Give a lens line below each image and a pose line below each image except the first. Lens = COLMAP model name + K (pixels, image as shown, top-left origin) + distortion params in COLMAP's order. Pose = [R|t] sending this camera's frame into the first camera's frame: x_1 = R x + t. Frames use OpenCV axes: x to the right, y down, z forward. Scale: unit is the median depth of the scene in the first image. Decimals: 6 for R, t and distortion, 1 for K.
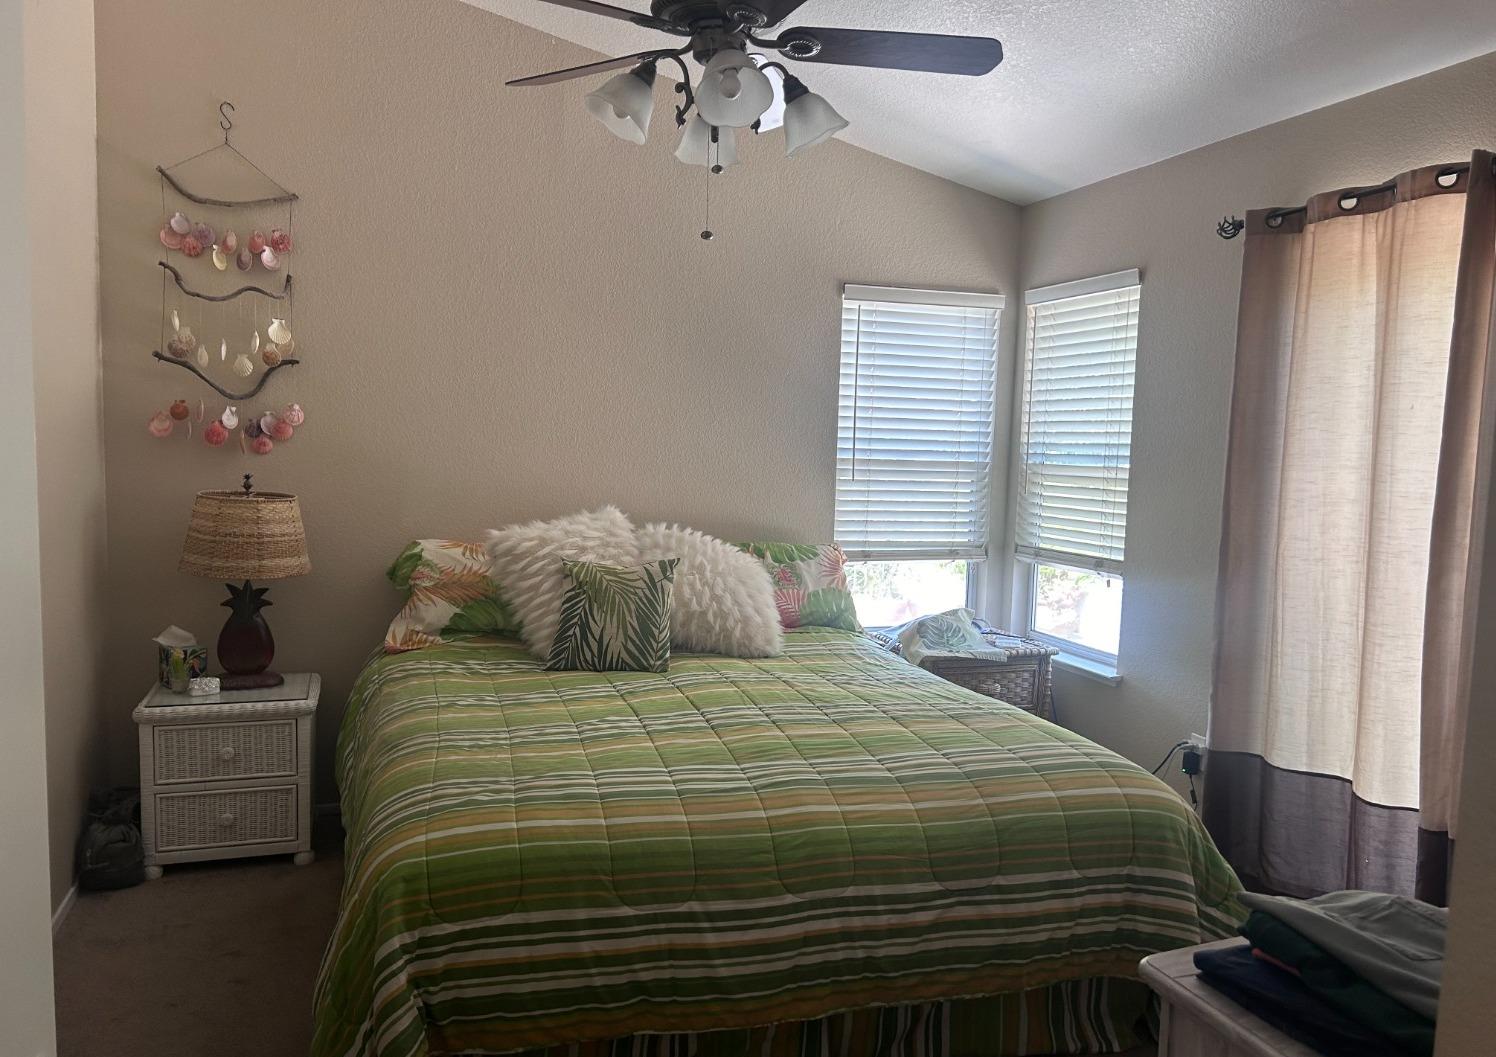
lens RADIAL K [[1136.6, 0, 751.7], [0, 1136.6, 563.6], [0, 0, 1]] dist [0.047434, -0.047686]
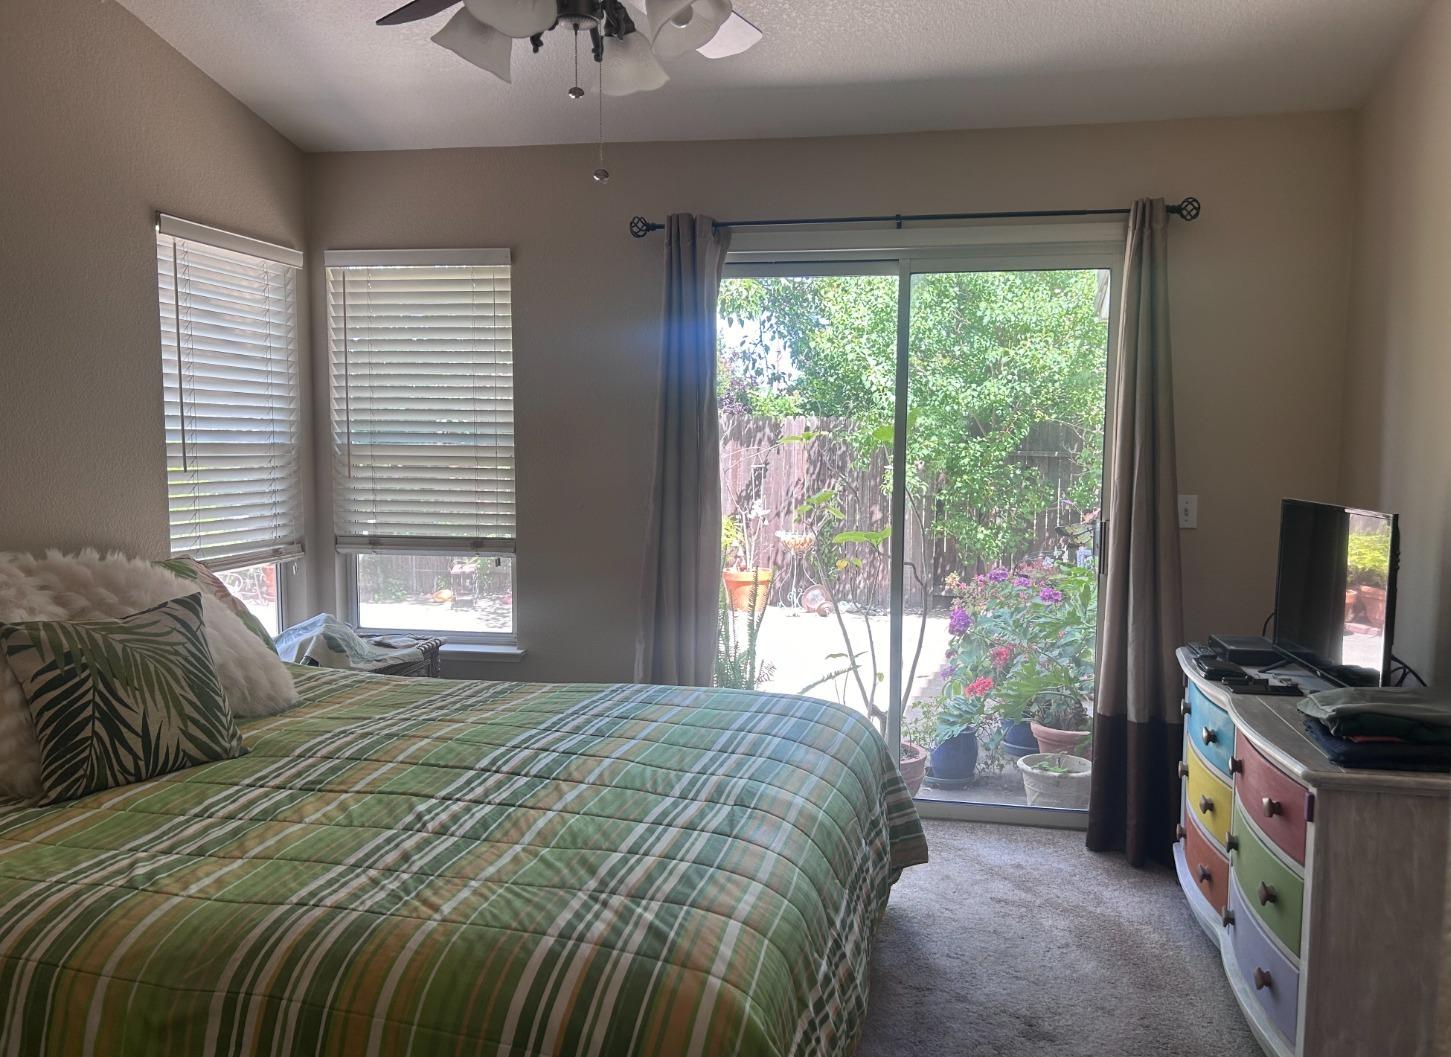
lens RADIAL K [[1139.5, 0, 726.7], [0, 1139.5, 568.8], [0, 0, 1]] dist [0.060322, 0.000485]
pose [[0.495129, -0.122472, 0.860144, -0.469434], [0.100332, 0.991451, 0.083413, -0.042177], [-0.863007, 0.045000, 0.503184, 0.336430]]
